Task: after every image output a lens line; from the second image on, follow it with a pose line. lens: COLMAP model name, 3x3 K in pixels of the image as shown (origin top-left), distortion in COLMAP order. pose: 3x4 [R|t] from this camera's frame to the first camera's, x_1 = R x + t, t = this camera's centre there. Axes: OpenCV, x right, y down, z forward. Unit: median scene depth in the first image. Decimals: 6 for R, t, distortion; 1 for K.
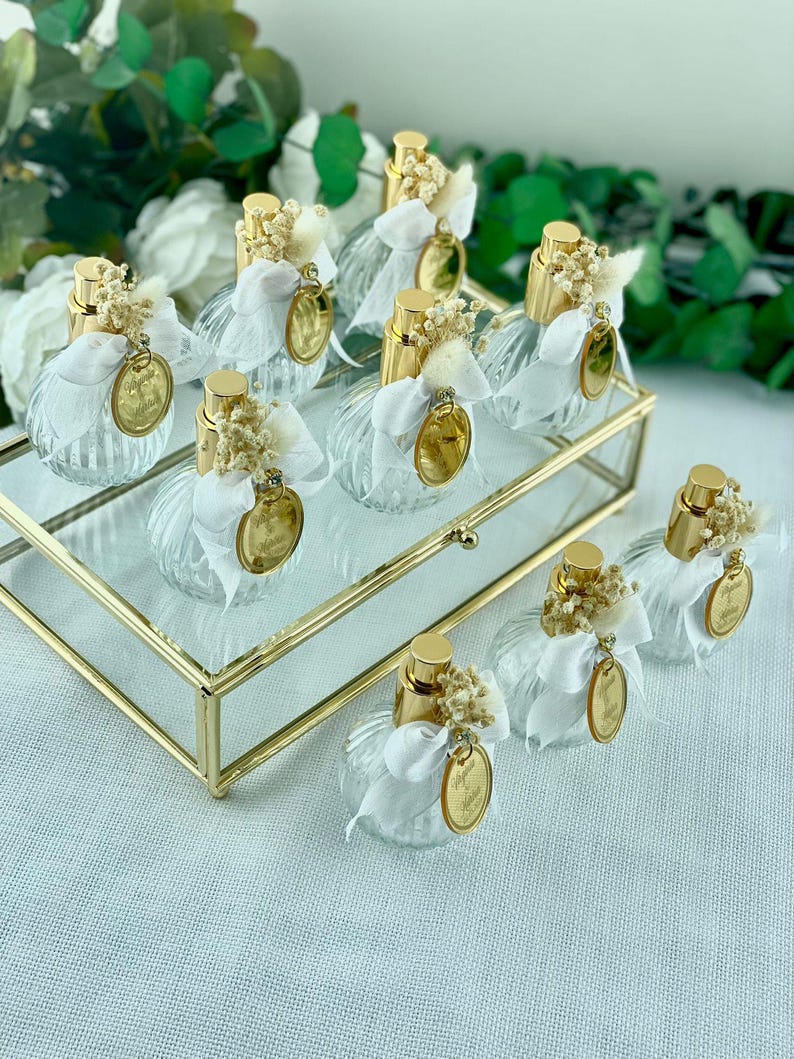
lens RADIAL K [[1518.3, 0, 394.2], [0, 1518.3, 511.0], [0, 0, 1]] dist [0.014712, -0.059658]
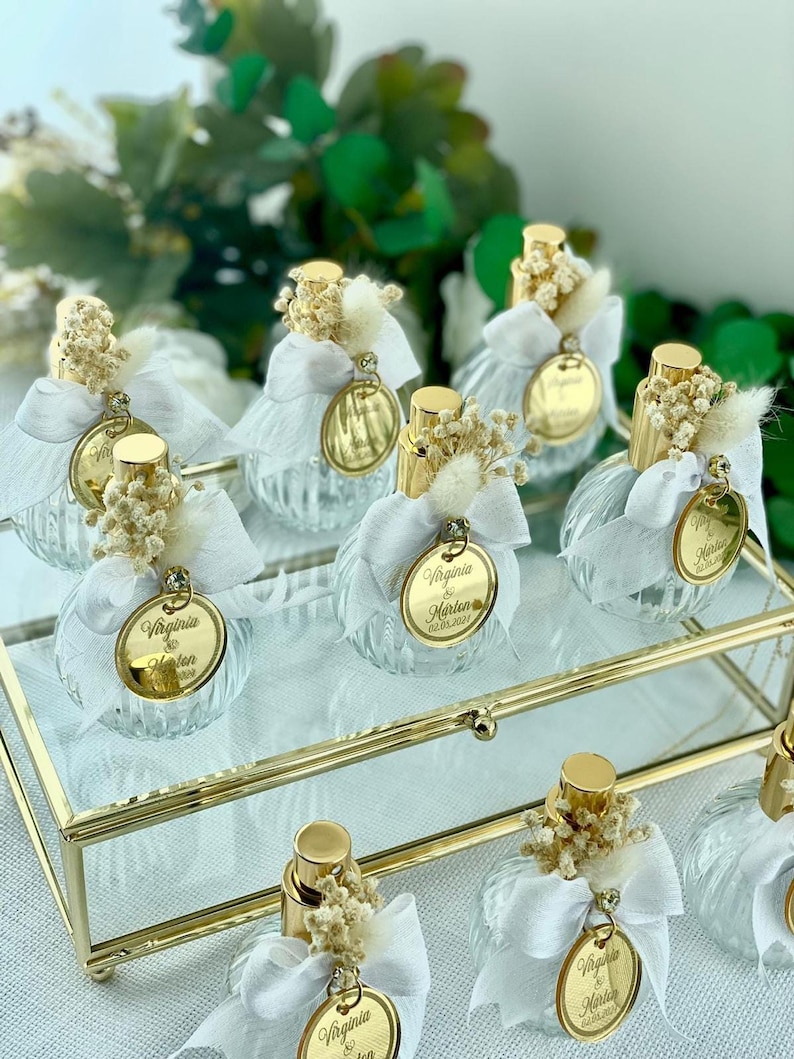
lens RADIAL K [[1562.2, 0, 390.4], [0, 1562.2, 514.3], [0, 0, 1]] dist [0.056898, -0.341892]
pose [[0.940439, 0.167419, -0.295882, 0.220032], [-0.206322, 0.972797, -0.105341, 0.007128], [0.270197, 0.160114, 0.949398, 0.223268]]
